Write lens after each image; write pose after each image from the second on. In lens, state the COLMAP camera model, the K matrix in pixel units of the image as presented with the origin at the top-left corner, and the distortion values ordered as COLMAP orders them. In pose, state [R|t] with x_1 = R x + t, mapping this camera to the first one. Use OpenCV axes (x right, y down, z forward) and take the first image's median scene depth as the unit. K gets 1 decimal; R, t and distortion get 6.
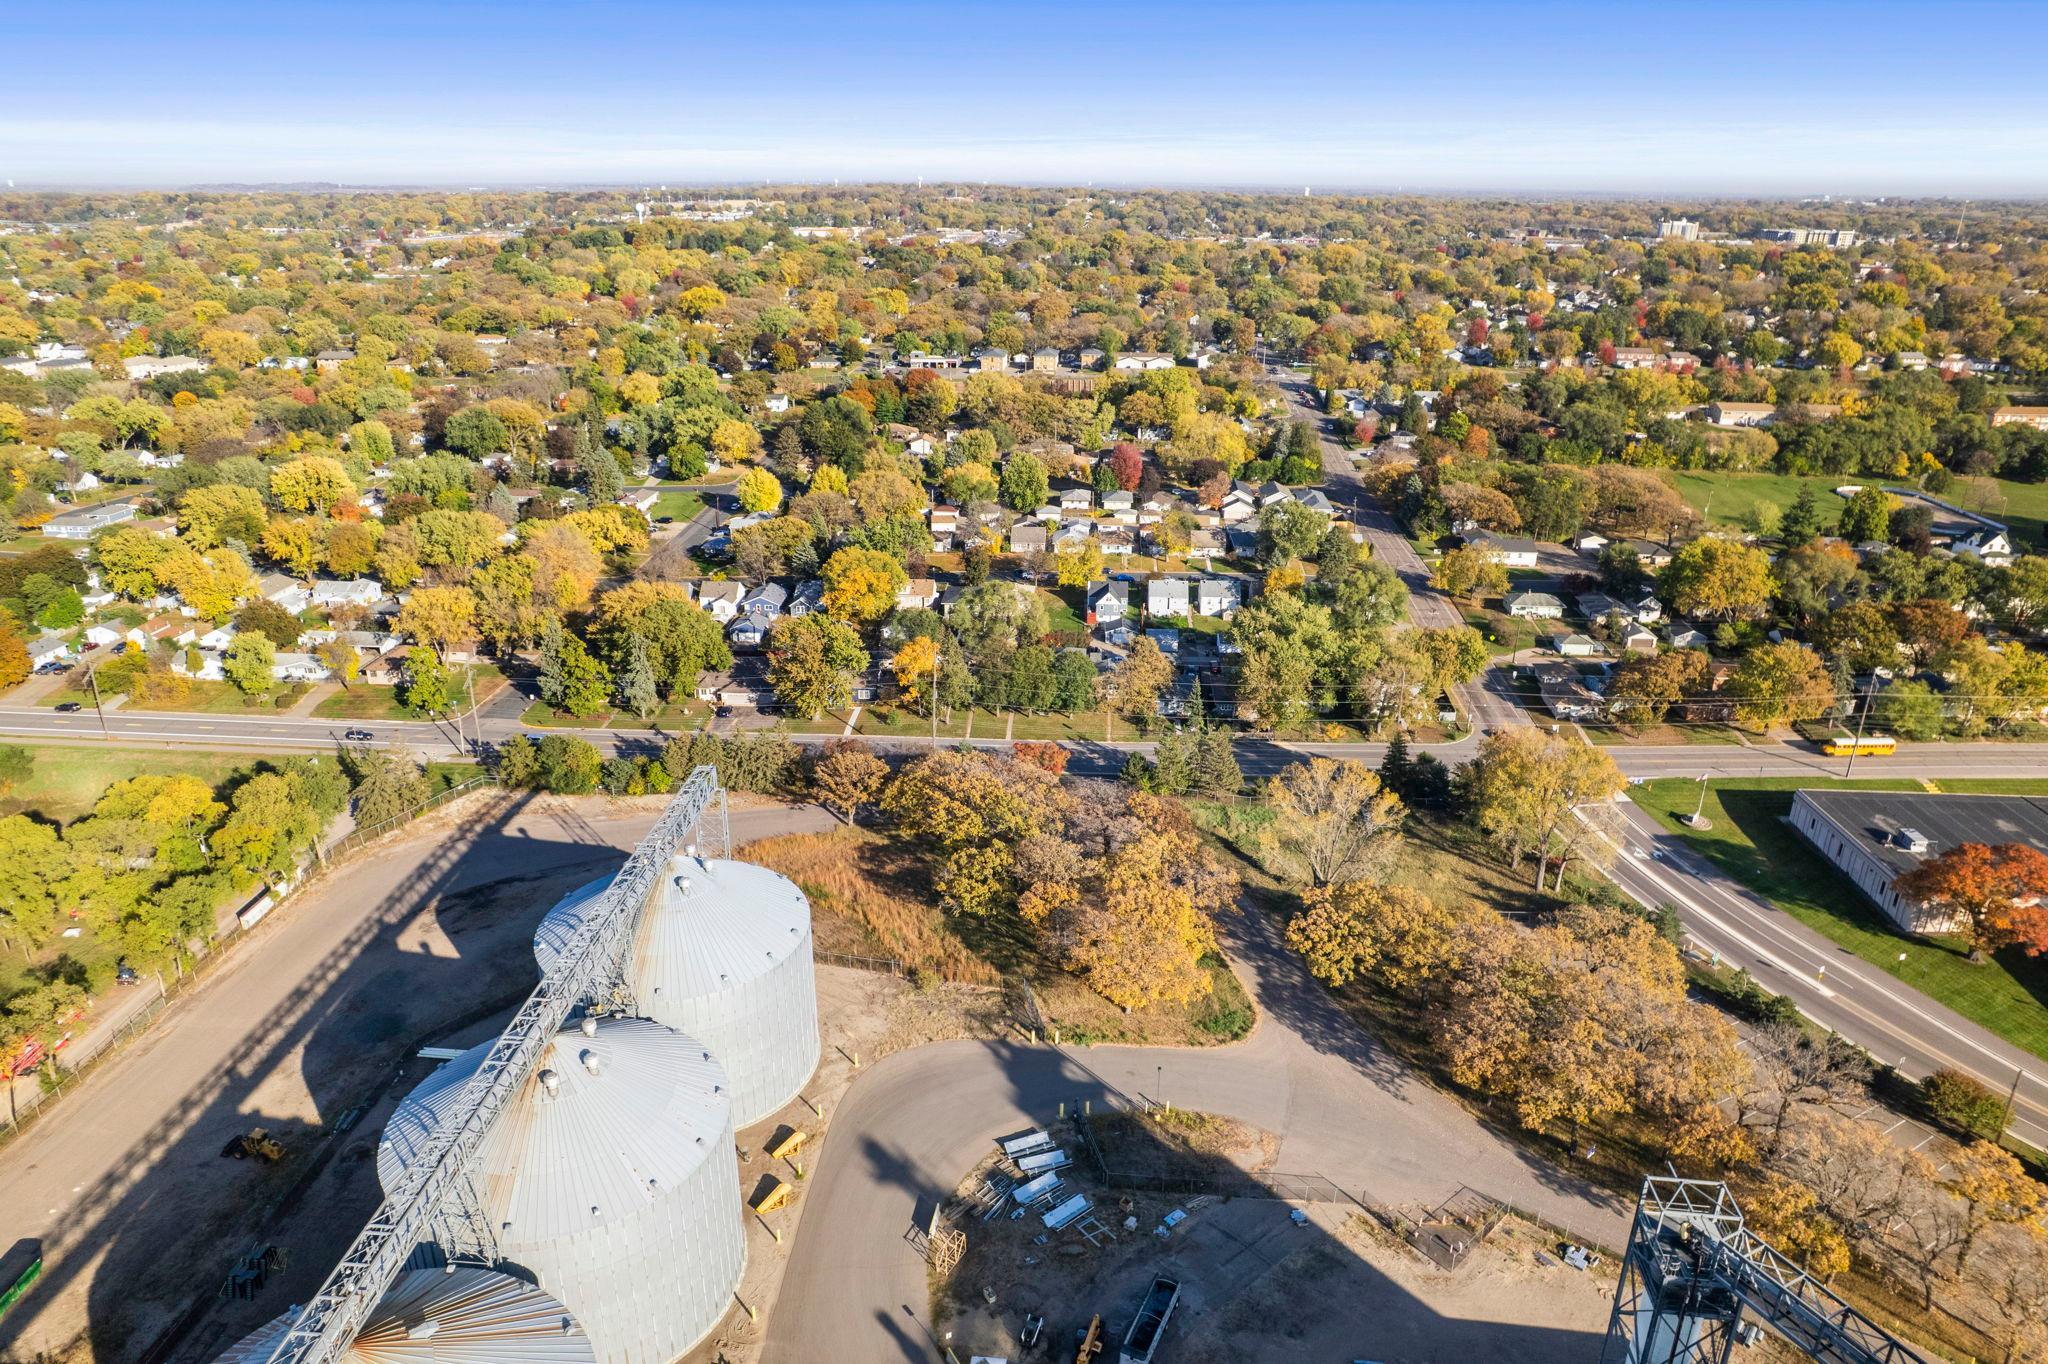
lens RADIAL K [[1314.2, 0, 1036.1], [0, 1314.2, 675.7], [0, 0, 1]] dist [-0.072930, 0.056546]
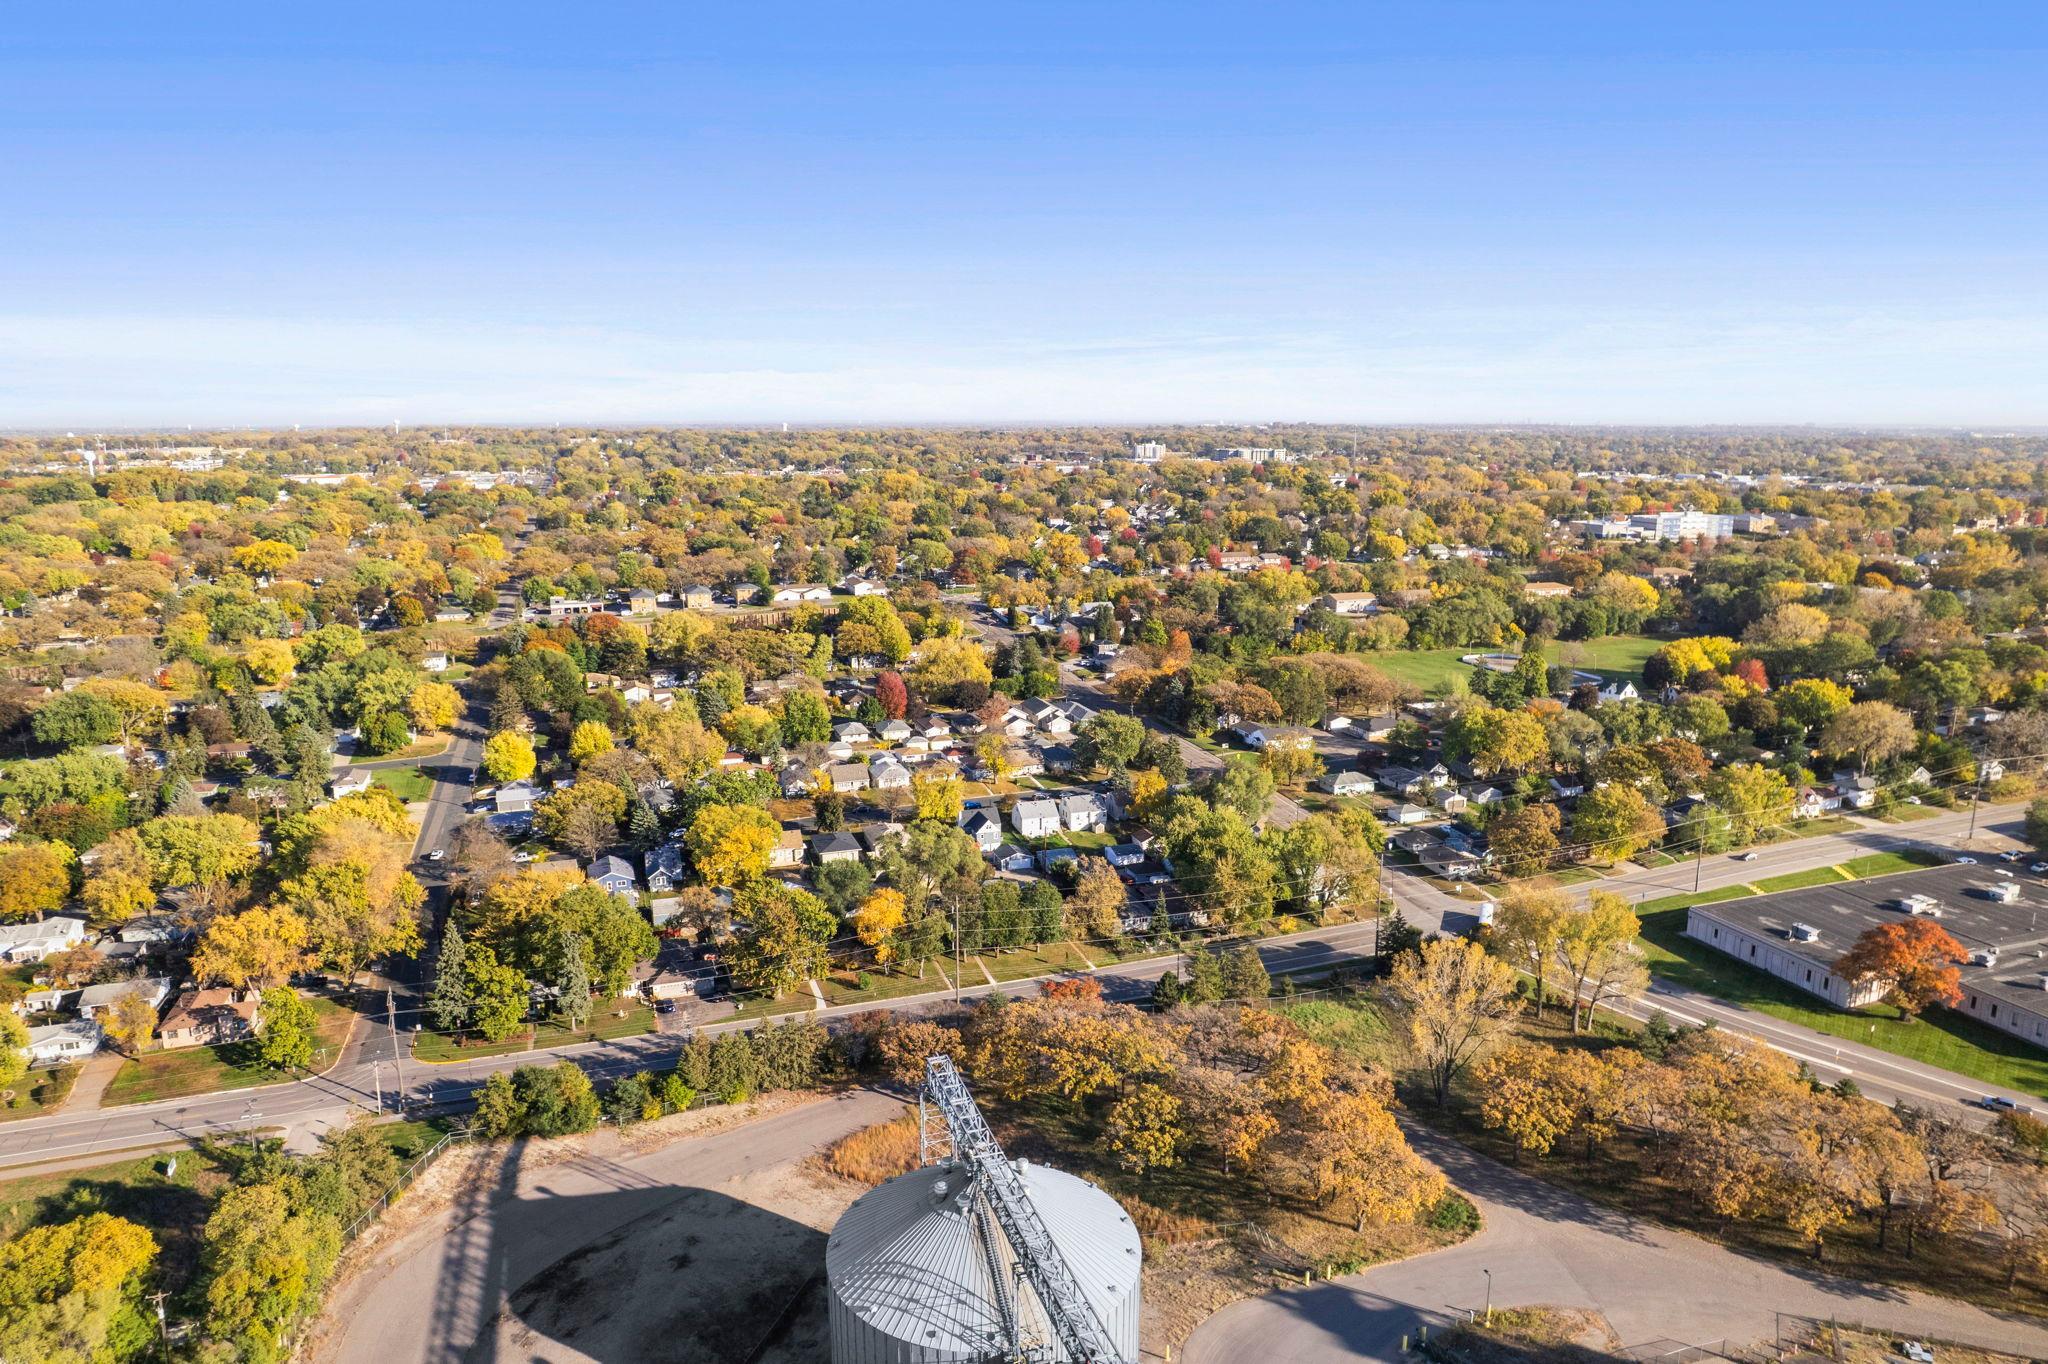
lens RADIAL K [[1314.2, 0, 1026.4], [0, 1314.2, 694.7], [0, 0, 1]] dist [-0.072930, 0.056546]
pose [[0.925563, -0.086965, 0.368470, -0.268613], [0.142759, 0.981585, -0.126929, -0.026703], [-0.350646, 0.170083, 0.920934, 0.071009]]
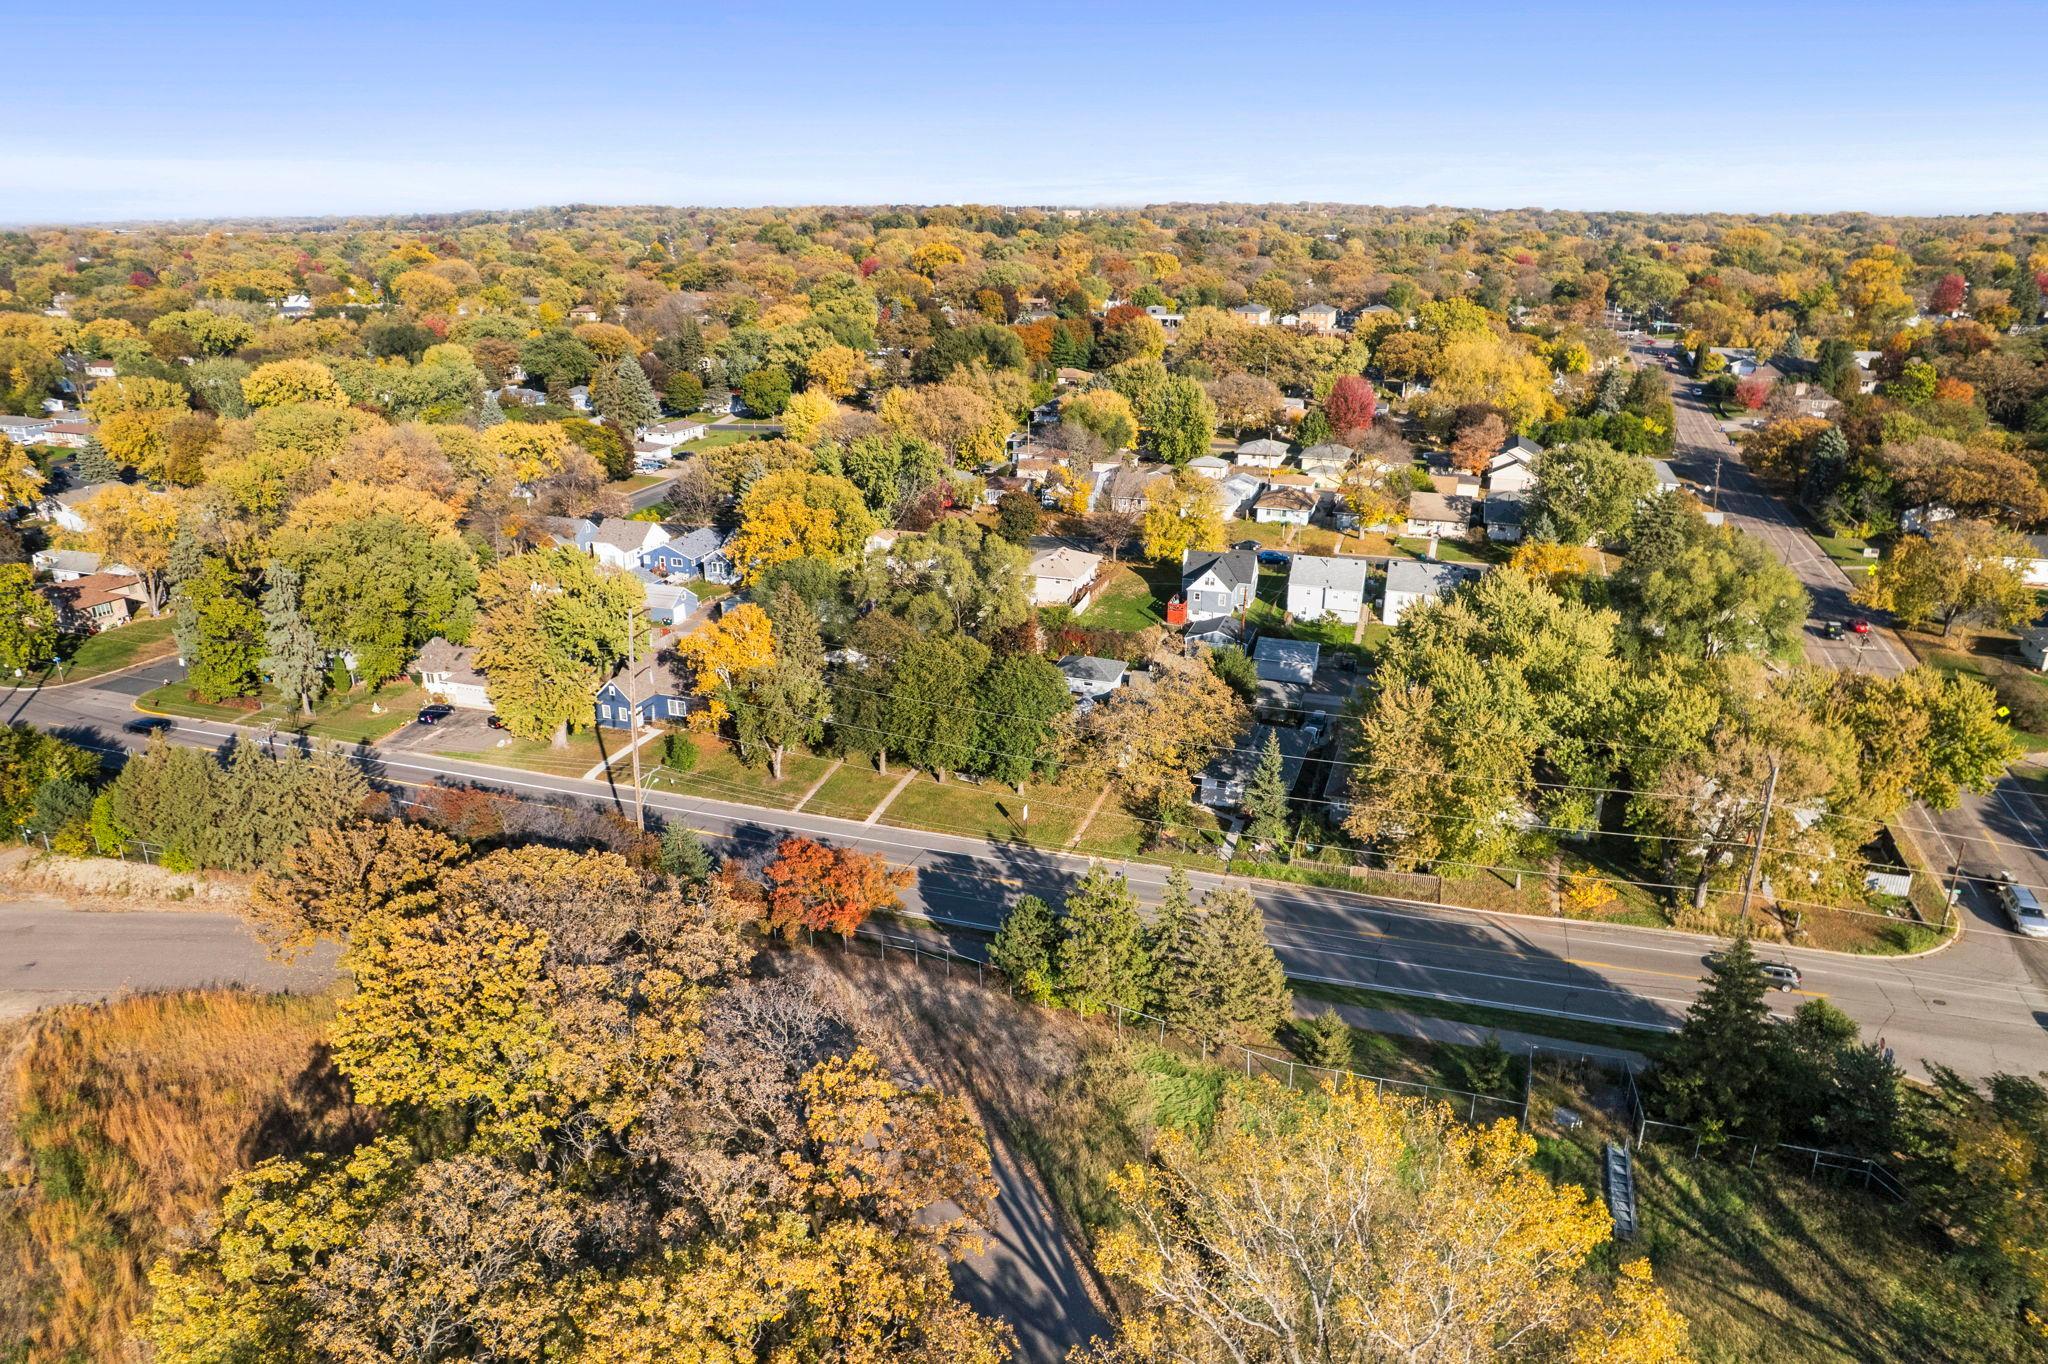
lens RADIAL K [[1314.2, 0, 1030.3], [0, 1314.2, 678.2], [0, 0, 1]] dist [-0.072930, 0.056546]
pose [[0.962163, 0.084230, -0.259128, 0.128116], [-0.091304, 0.995705, -0.015365, -0.002406], [0.256721, 0.038443, 0.965721, 0.445040]]
